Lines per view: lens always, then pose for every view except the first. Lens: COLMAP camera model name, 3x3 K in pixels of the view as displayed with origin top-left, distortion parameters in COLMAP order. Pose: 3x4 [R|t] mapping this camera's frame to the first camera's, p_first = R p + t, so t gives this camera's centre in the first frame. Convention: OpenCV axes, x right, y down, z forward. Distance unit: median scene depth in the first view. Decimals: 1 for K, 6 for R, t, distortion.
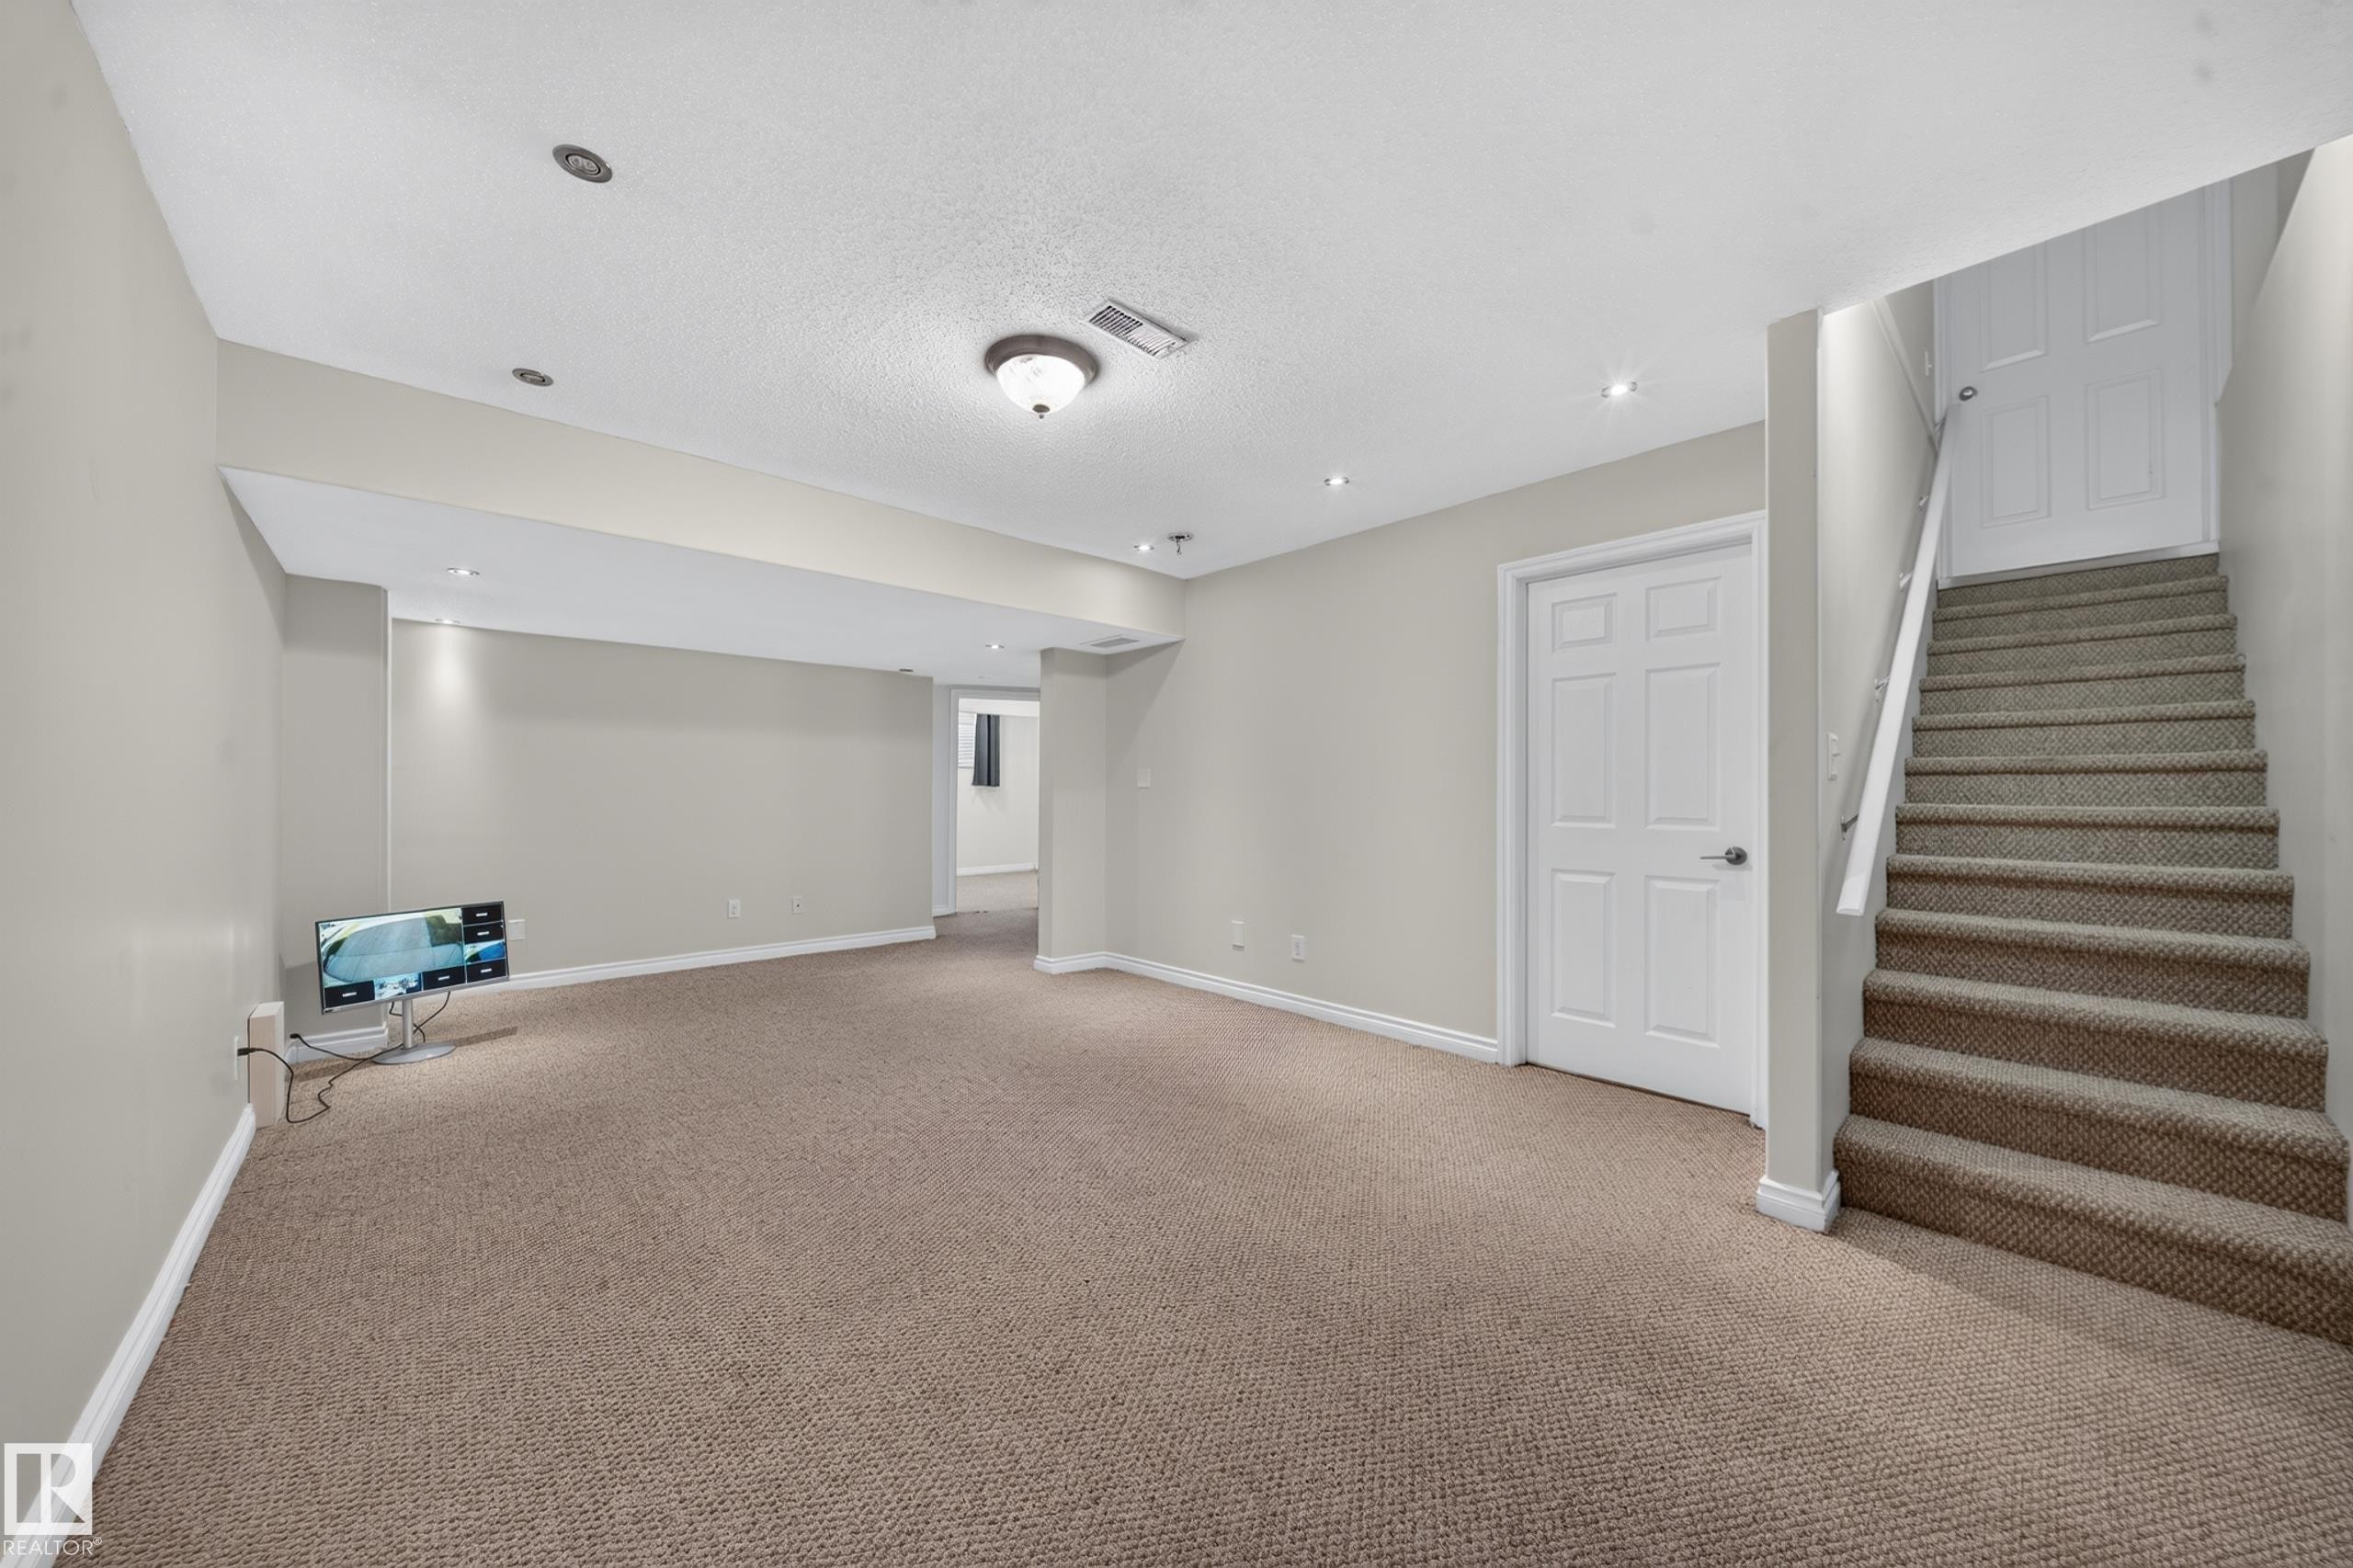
lens RADIAL K [[820.8, 0, 1178.8], [0, 820.8, 790.4], [0, 0, 1]] dist [-0.002755, -0.001653]
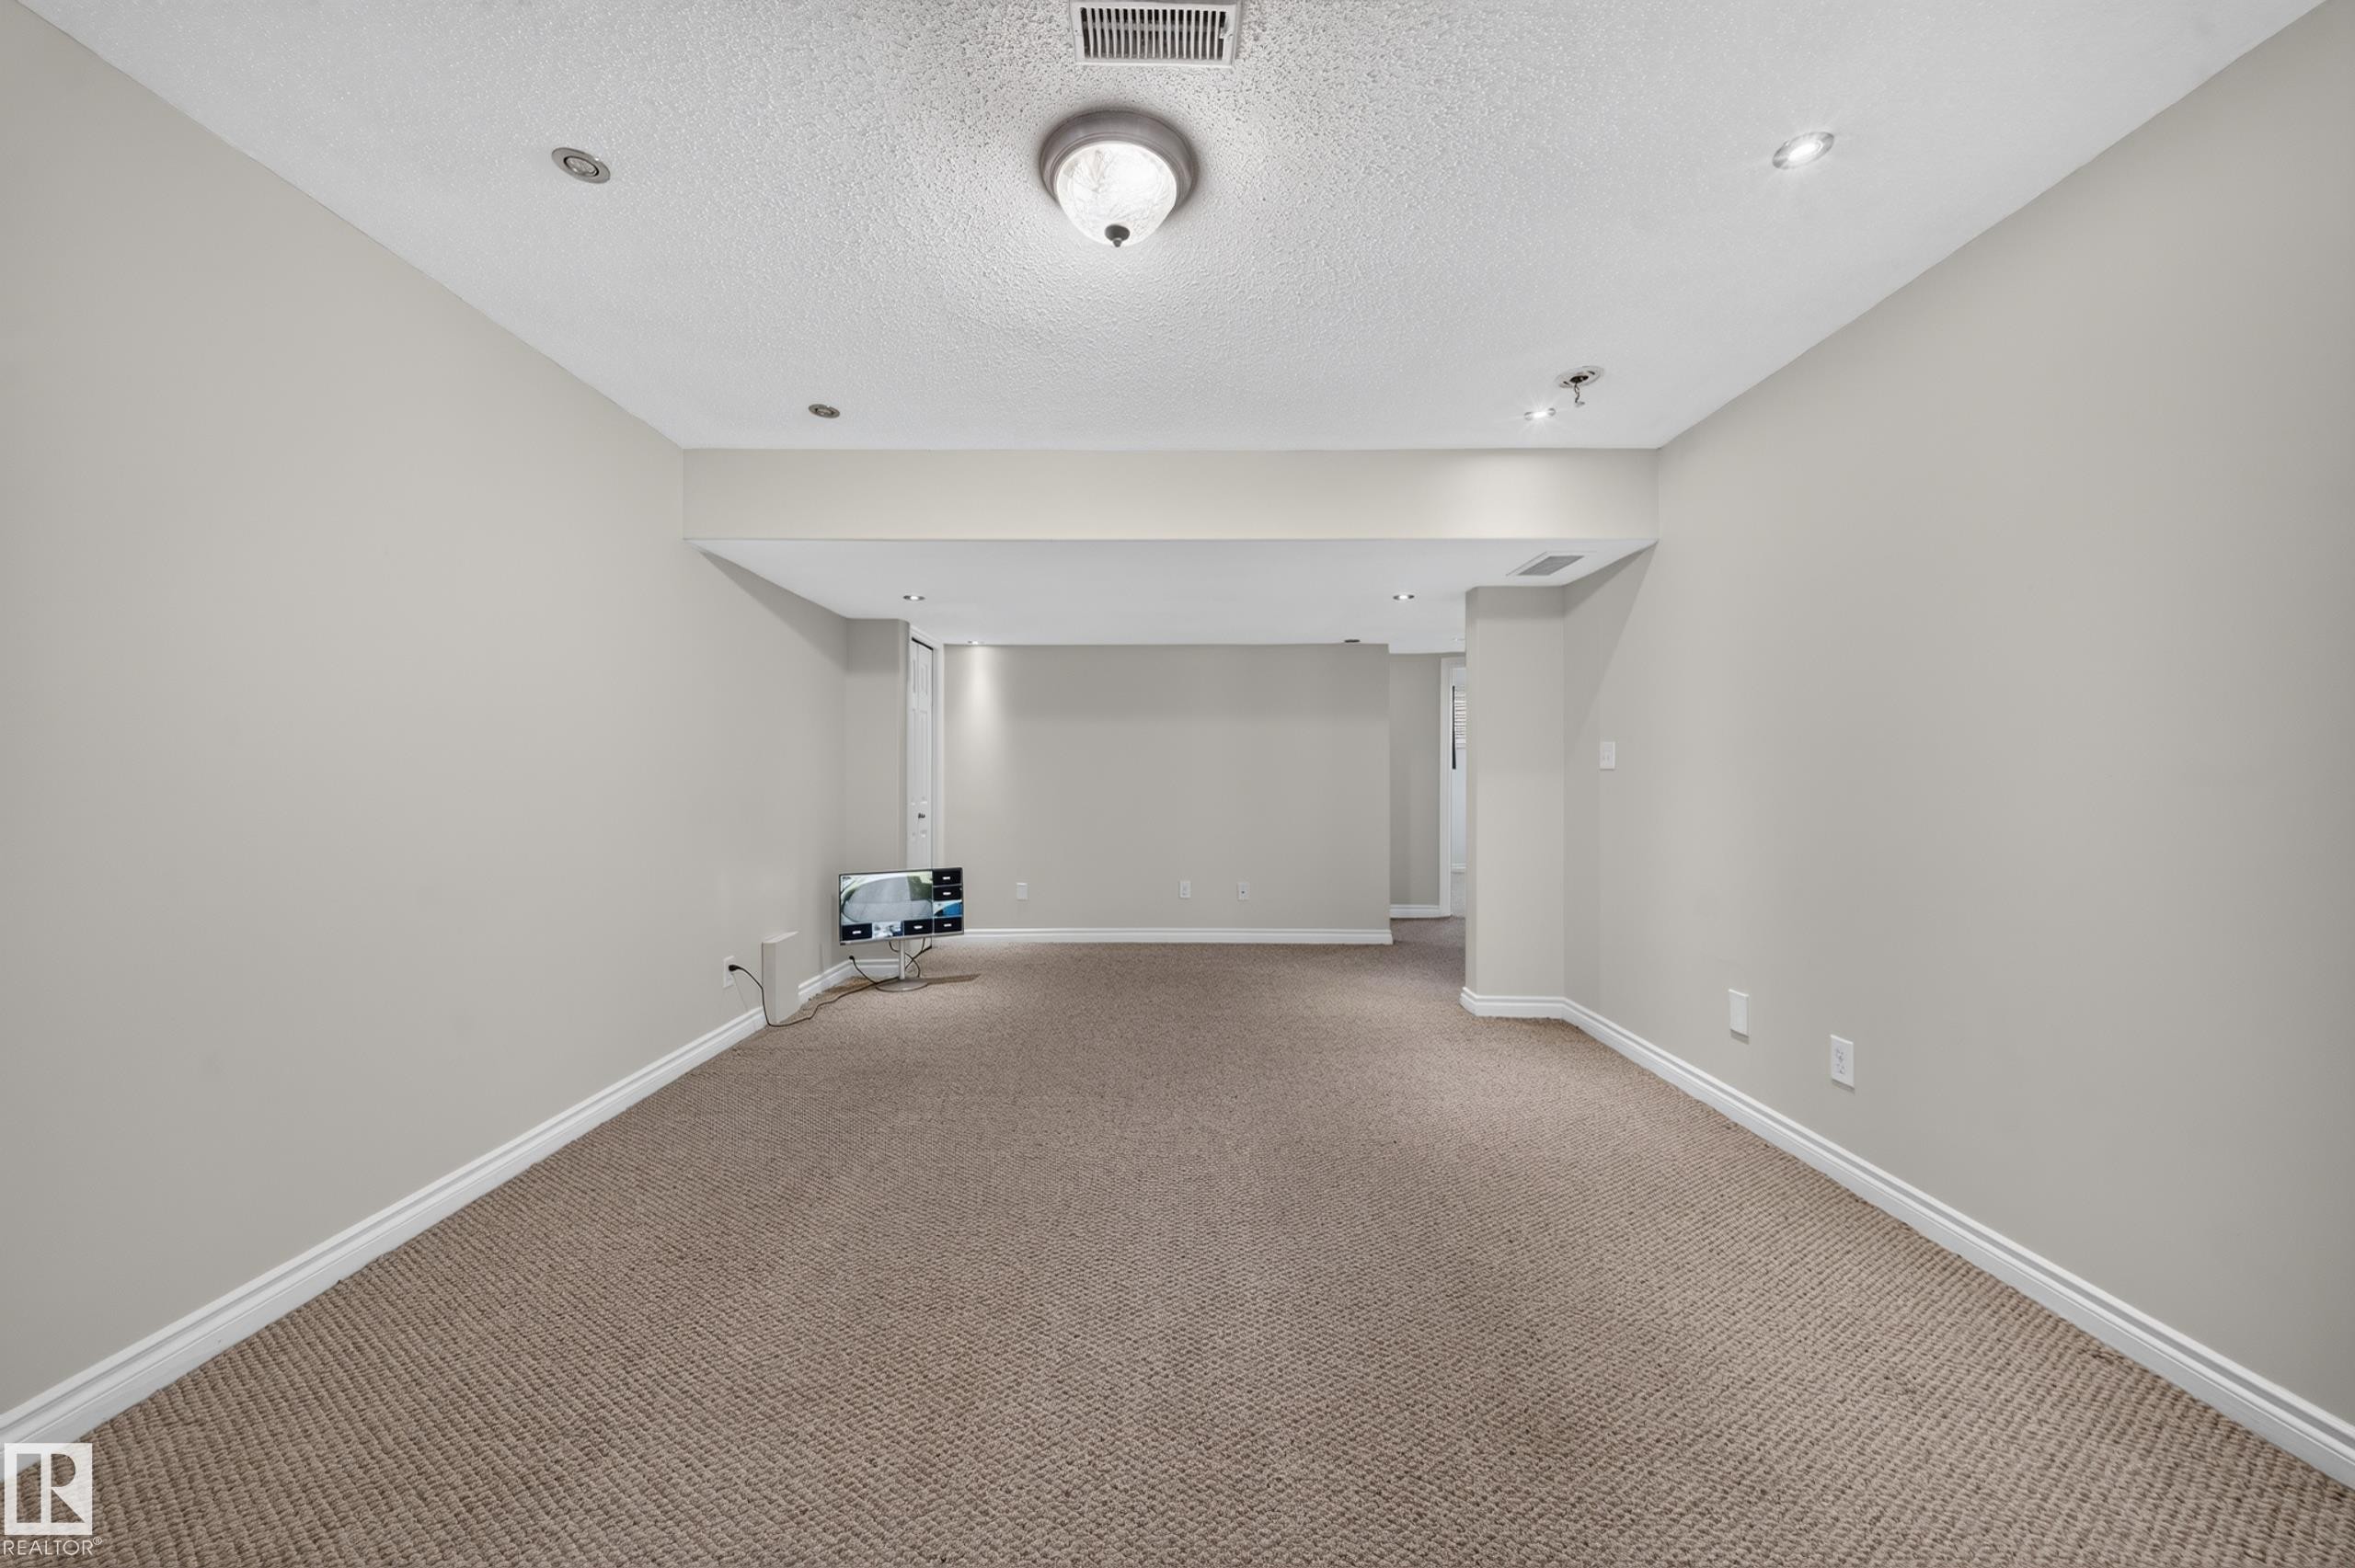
lens RADIAL K [[821.4, 0, 1172.0], [0, 821.4, 772.7], [0, 0, 1]] dist [-0.002755, -0.001653]
pose [[0.724816, -0.005586, -0.688920, 0.229602], [0.003706, 0.999984, -0.004210, 0.001287], [0.688933, 0.000498, 0.724825, 0.344453]]
